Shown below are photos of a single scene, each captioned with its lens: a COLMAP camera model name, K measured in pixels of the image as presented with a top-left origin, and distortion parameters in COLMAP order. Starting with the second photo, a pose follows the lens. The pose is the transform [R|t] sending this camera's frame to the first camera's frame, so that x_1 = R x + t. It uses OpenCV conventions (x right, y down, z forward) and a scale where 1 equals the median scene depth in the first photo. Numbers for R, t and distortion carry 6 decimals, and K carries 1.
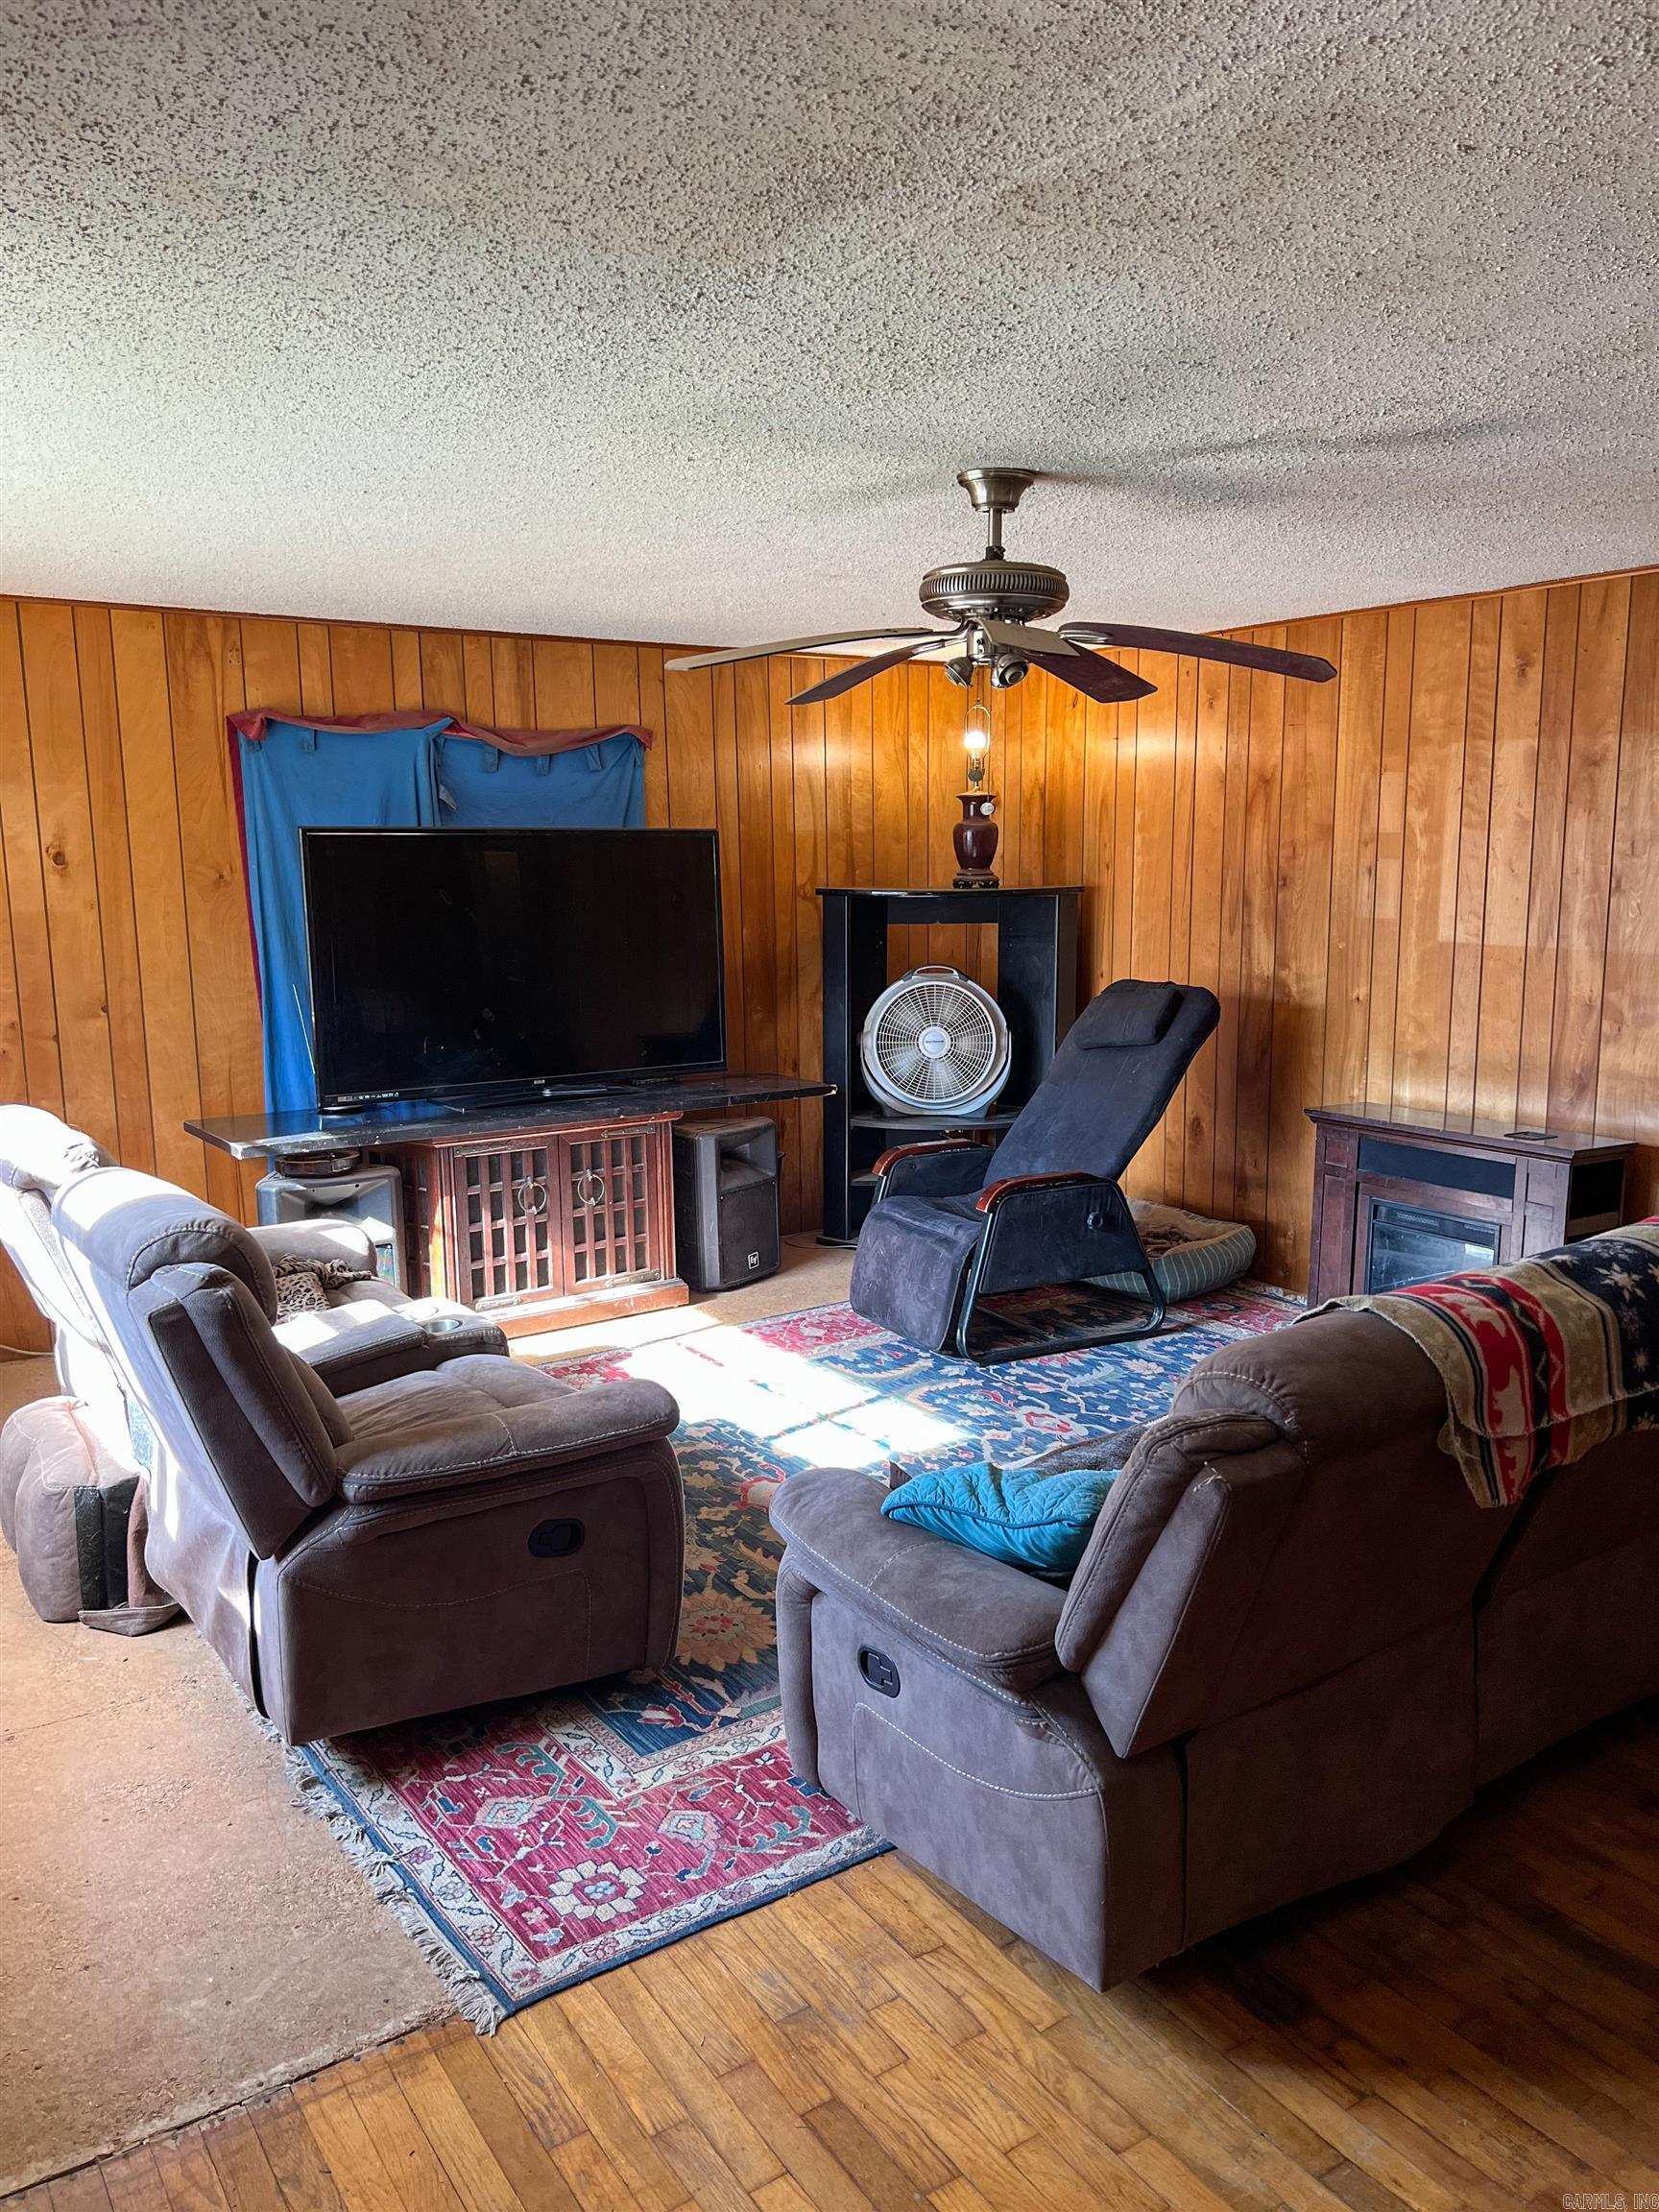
lens RADIAL K [[1674.9, 0, 838.6], [0, 1674.9, 1102.9], [0, 0, 1]] dist [0.057506, -0.062226]
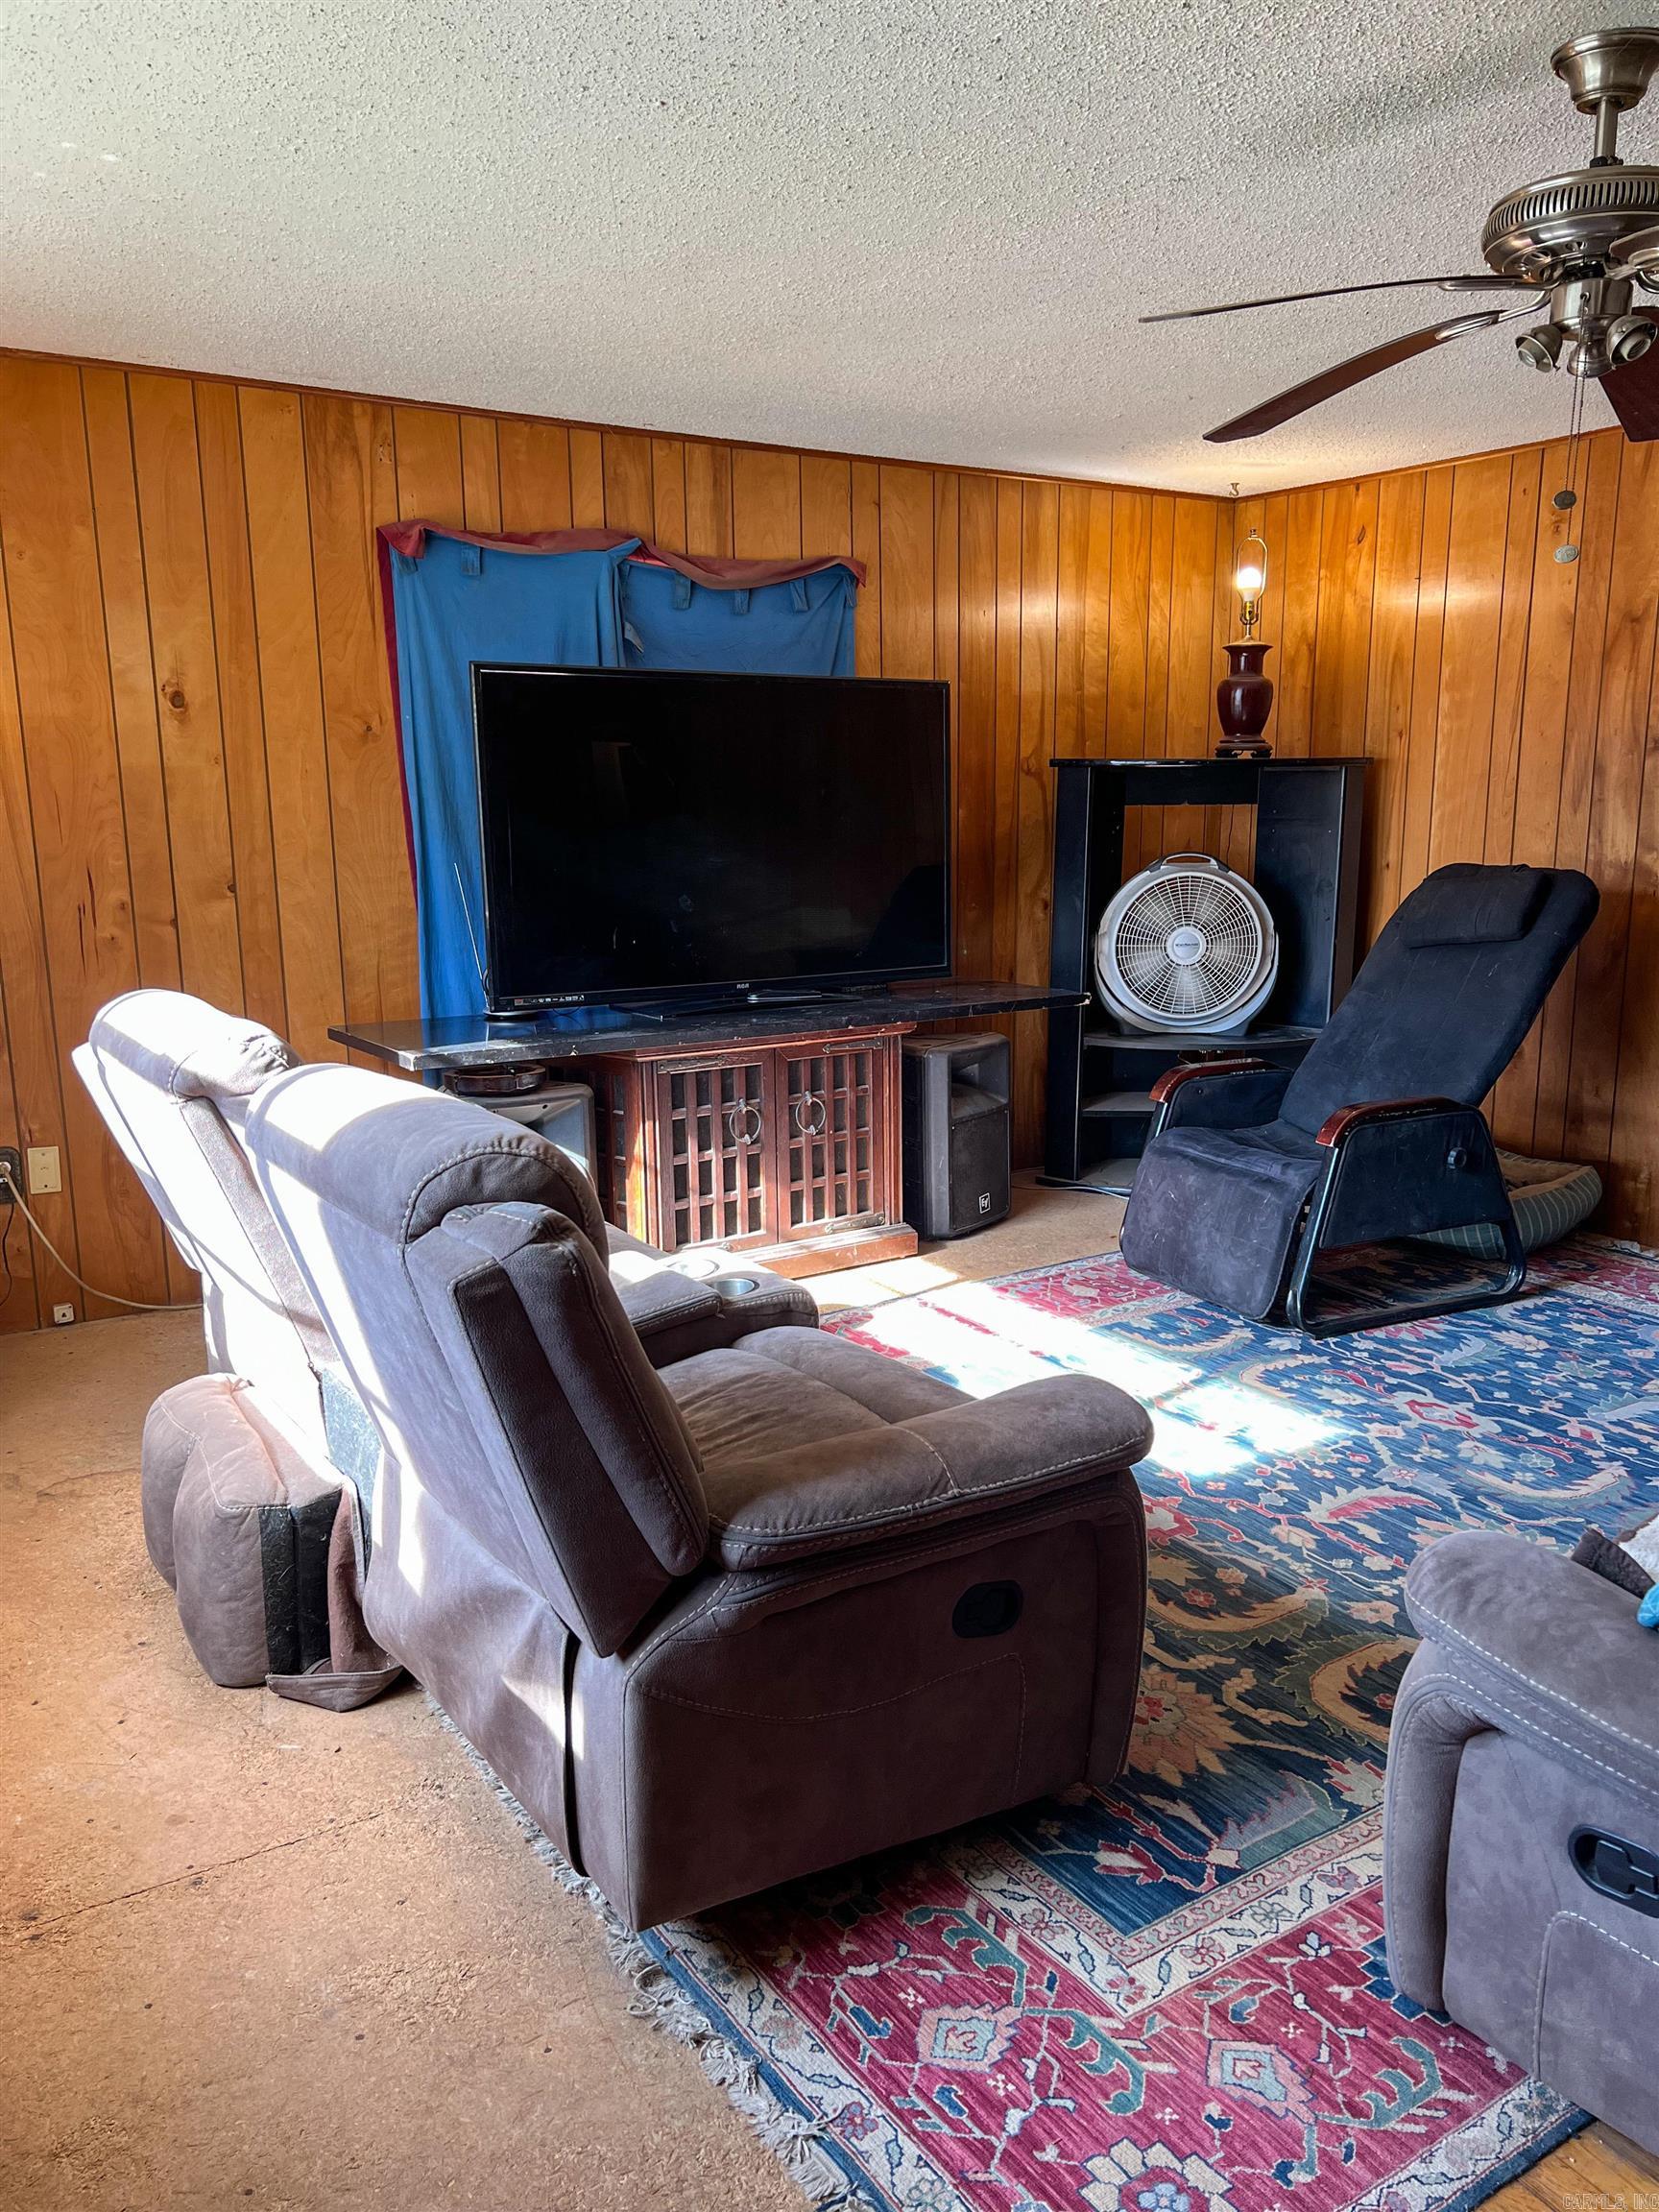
lens RADIAL K [[1674.9, 0, 835.2], [0, 1674.9, 1099.7], [0, 0, 1]] dist [0.057506, -0.062226]
pose [[0.999772, 0.007138, -0.020135, -0.129301], [-0.006472, 0.999436, 0.032954, 0.018115], [0.020359, -0.032816, 0.999254, 0.193447]]
